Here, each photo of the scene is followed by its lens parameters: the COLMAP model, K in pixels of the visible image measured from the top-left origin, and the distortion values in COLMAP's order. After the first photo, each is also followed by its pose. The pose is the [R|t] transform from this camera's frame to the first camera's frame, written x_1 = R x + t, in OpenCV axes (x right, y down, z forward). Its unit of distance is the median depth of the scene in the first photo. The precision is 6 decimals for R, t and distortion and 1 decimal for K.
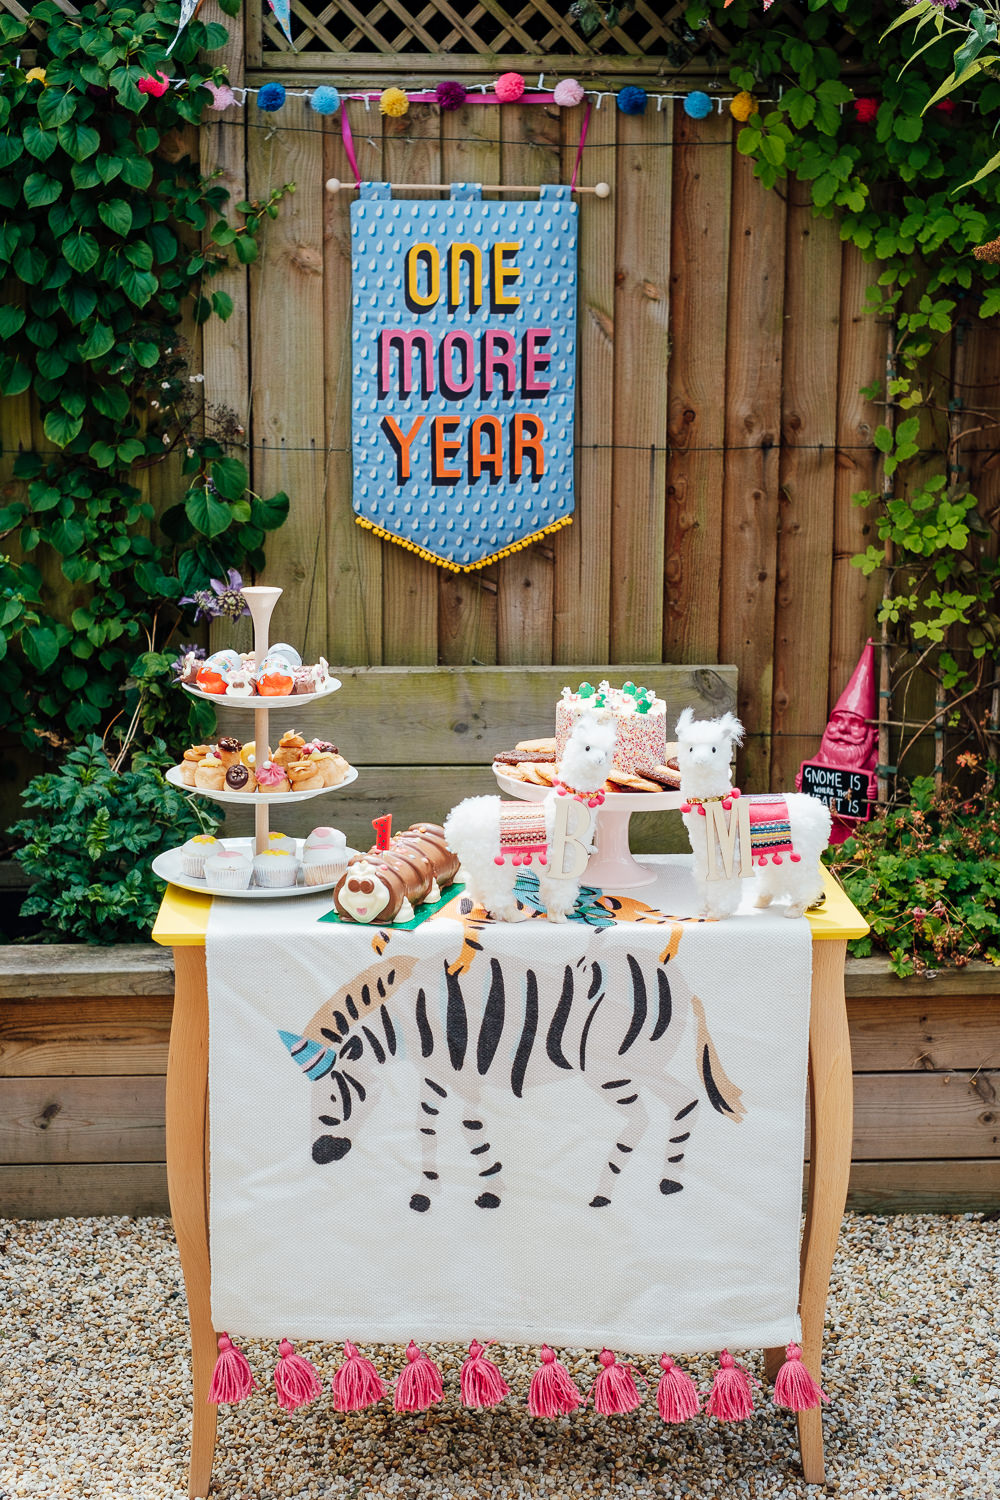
lens RADIAL K [[2416.1, 0, 500.0], [0, 2416.1, 750.0], [0, 0, 1]] dist [0.013432, -1.434038]
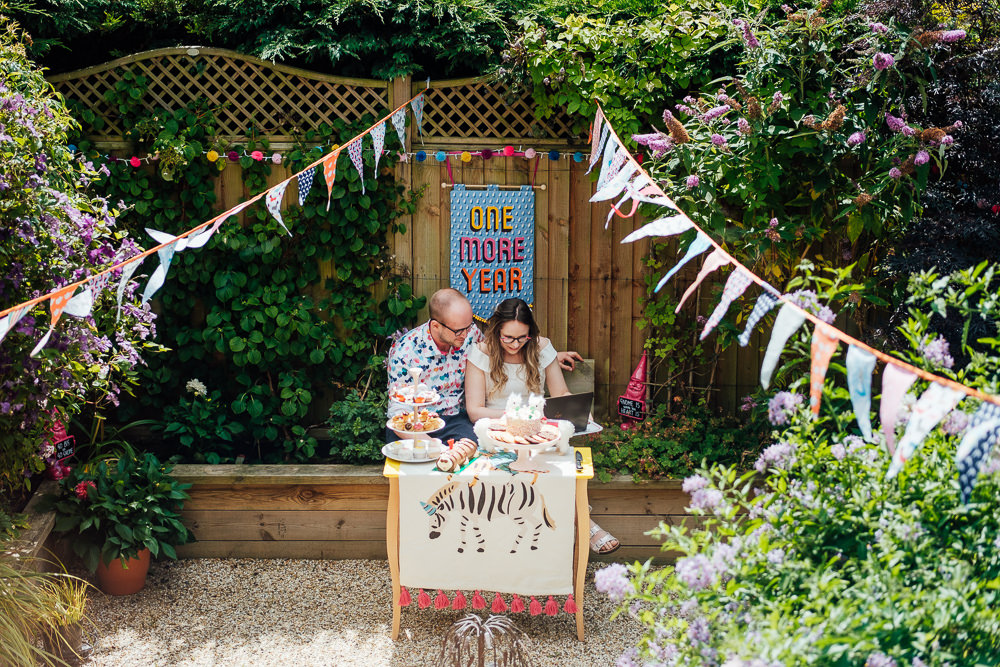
lens RADIAL K [[2046.5, 0, 500.0], [0, 2046.5, 333.5], [0, 0, 1]] dist [-0.013123, 0.097601]
pose [[0.998412, 0.015596, -0.054127, 0.121104], [-0.012537, 0.998329, 0.056407, -0.198507], [0.054916, -0.055638, 0.996940, -1.300942]]
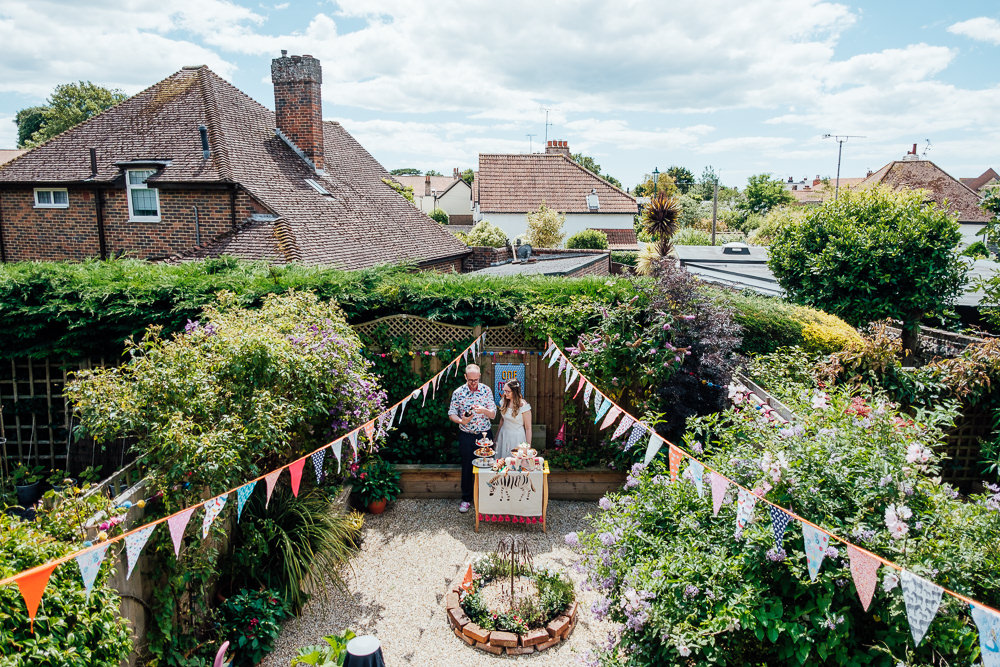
lens RADIAL K [[664.0, 0, 500.0], [0, 664.0, 333.5], [0, 0, 1]] dist [-0.000137, -0.000051]
pose [[0.998520, 0.010113, -0.053438, 0.065534], [-0.011872, 0.999394, -0.032710, -0.260295], [0.053075, 0.033296, 0.998035, -1.104549]]
